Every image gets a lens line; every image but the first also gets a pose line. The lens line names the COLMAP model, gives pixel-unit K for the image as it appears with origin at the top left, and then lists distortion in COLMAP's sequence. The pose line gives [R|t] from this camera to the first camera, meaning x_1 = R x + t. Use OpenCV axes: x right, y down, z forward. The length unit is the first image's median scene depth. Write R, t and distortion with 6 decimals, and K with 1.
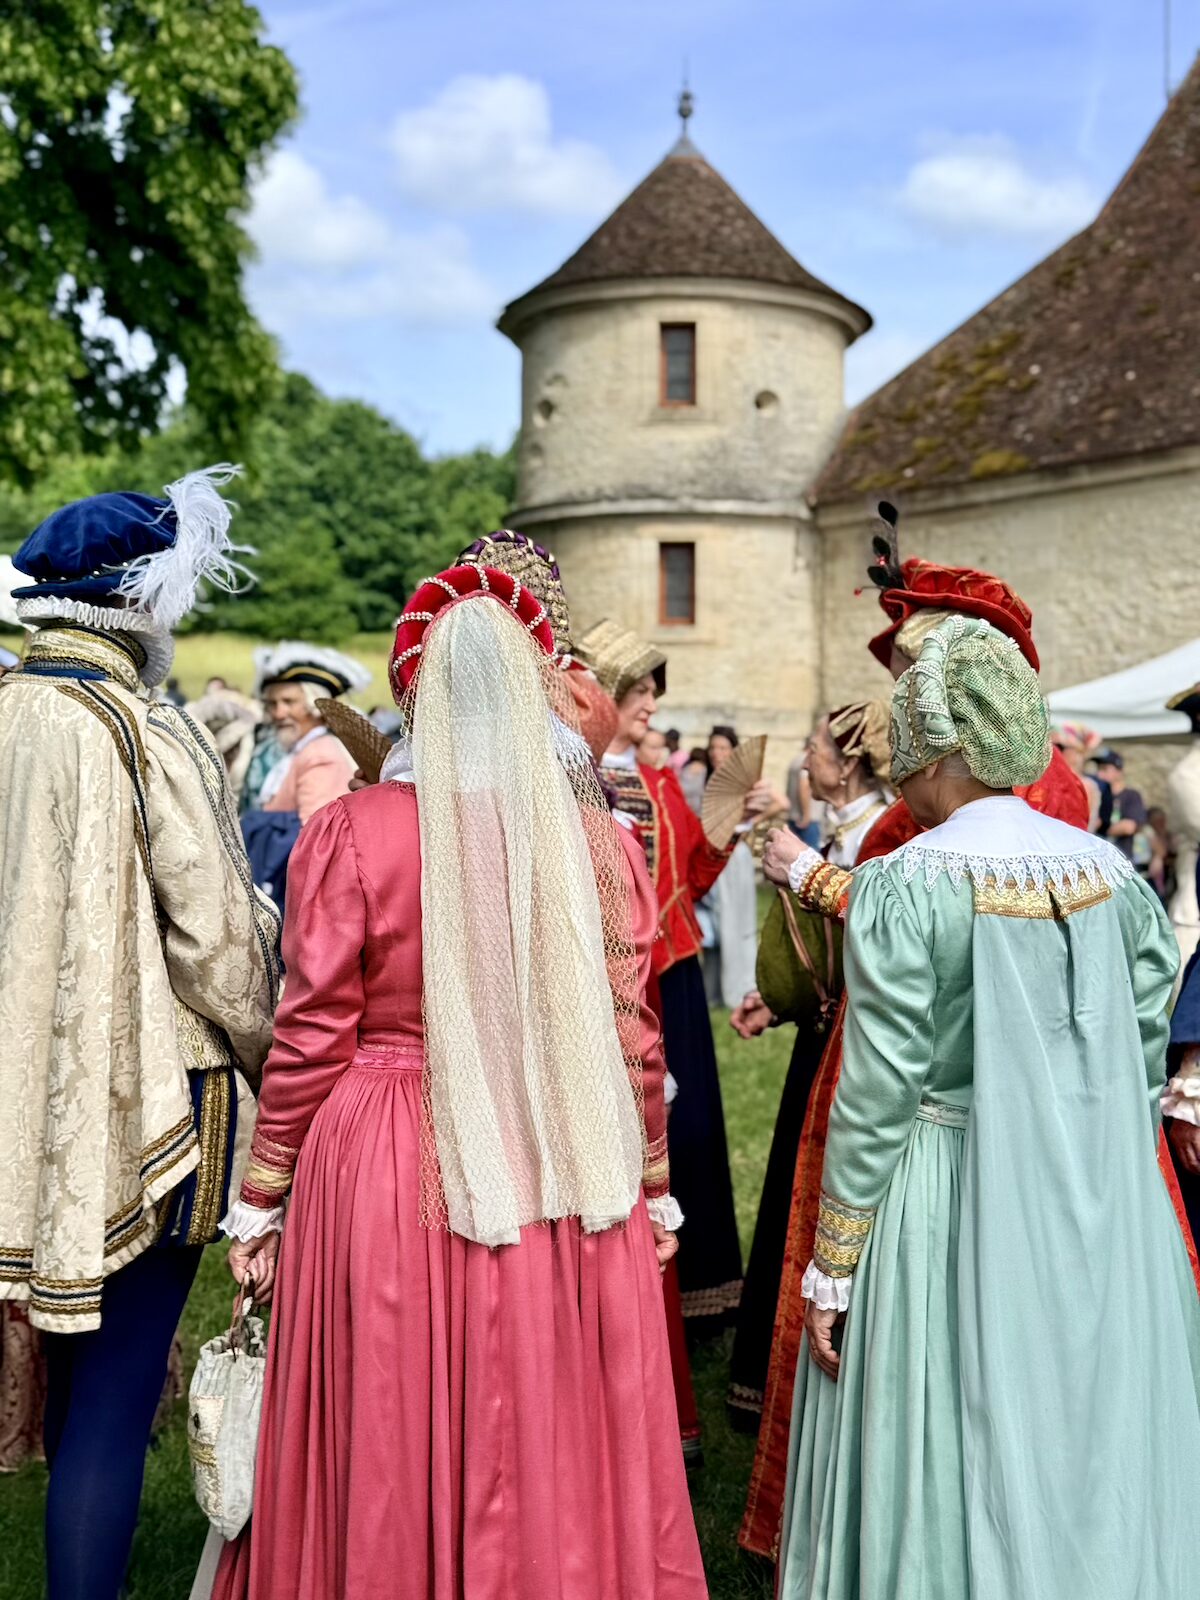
lens RADIAL K [[2252.7, 0, 600.0], [0, 2252.7, 800.0], [0, 0, 1]] dist [-0.014089, -0.097926]
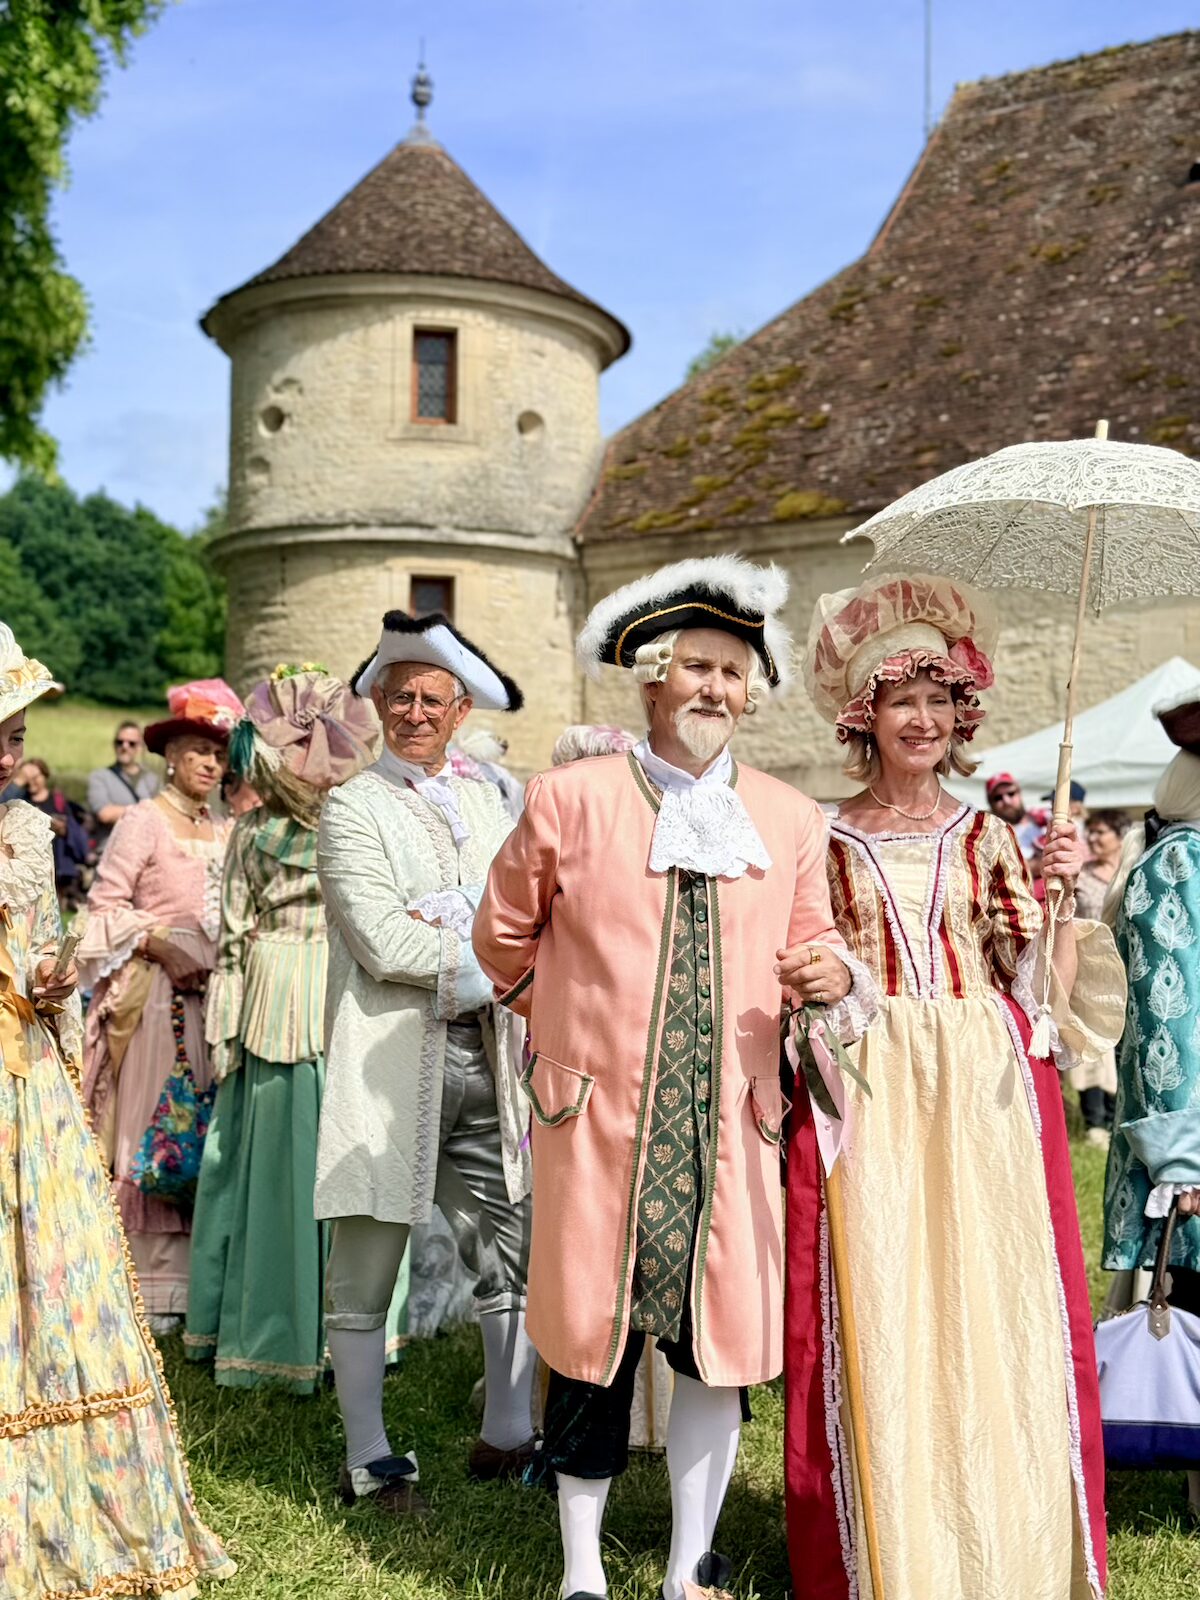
lens RADIAL K [[2229.7, 0, 600.0], [0, 2229.7, 800.0], [0, 0, 1]] dist [-0.004571, -0.009749]
pose [[0.967430, 0.021309, 0.252240, -0.118176], [-0.013649, 0.999392, -0.032080, -0.001083], [-0.252771, 0.027593, 0.967133, 0.146016]]
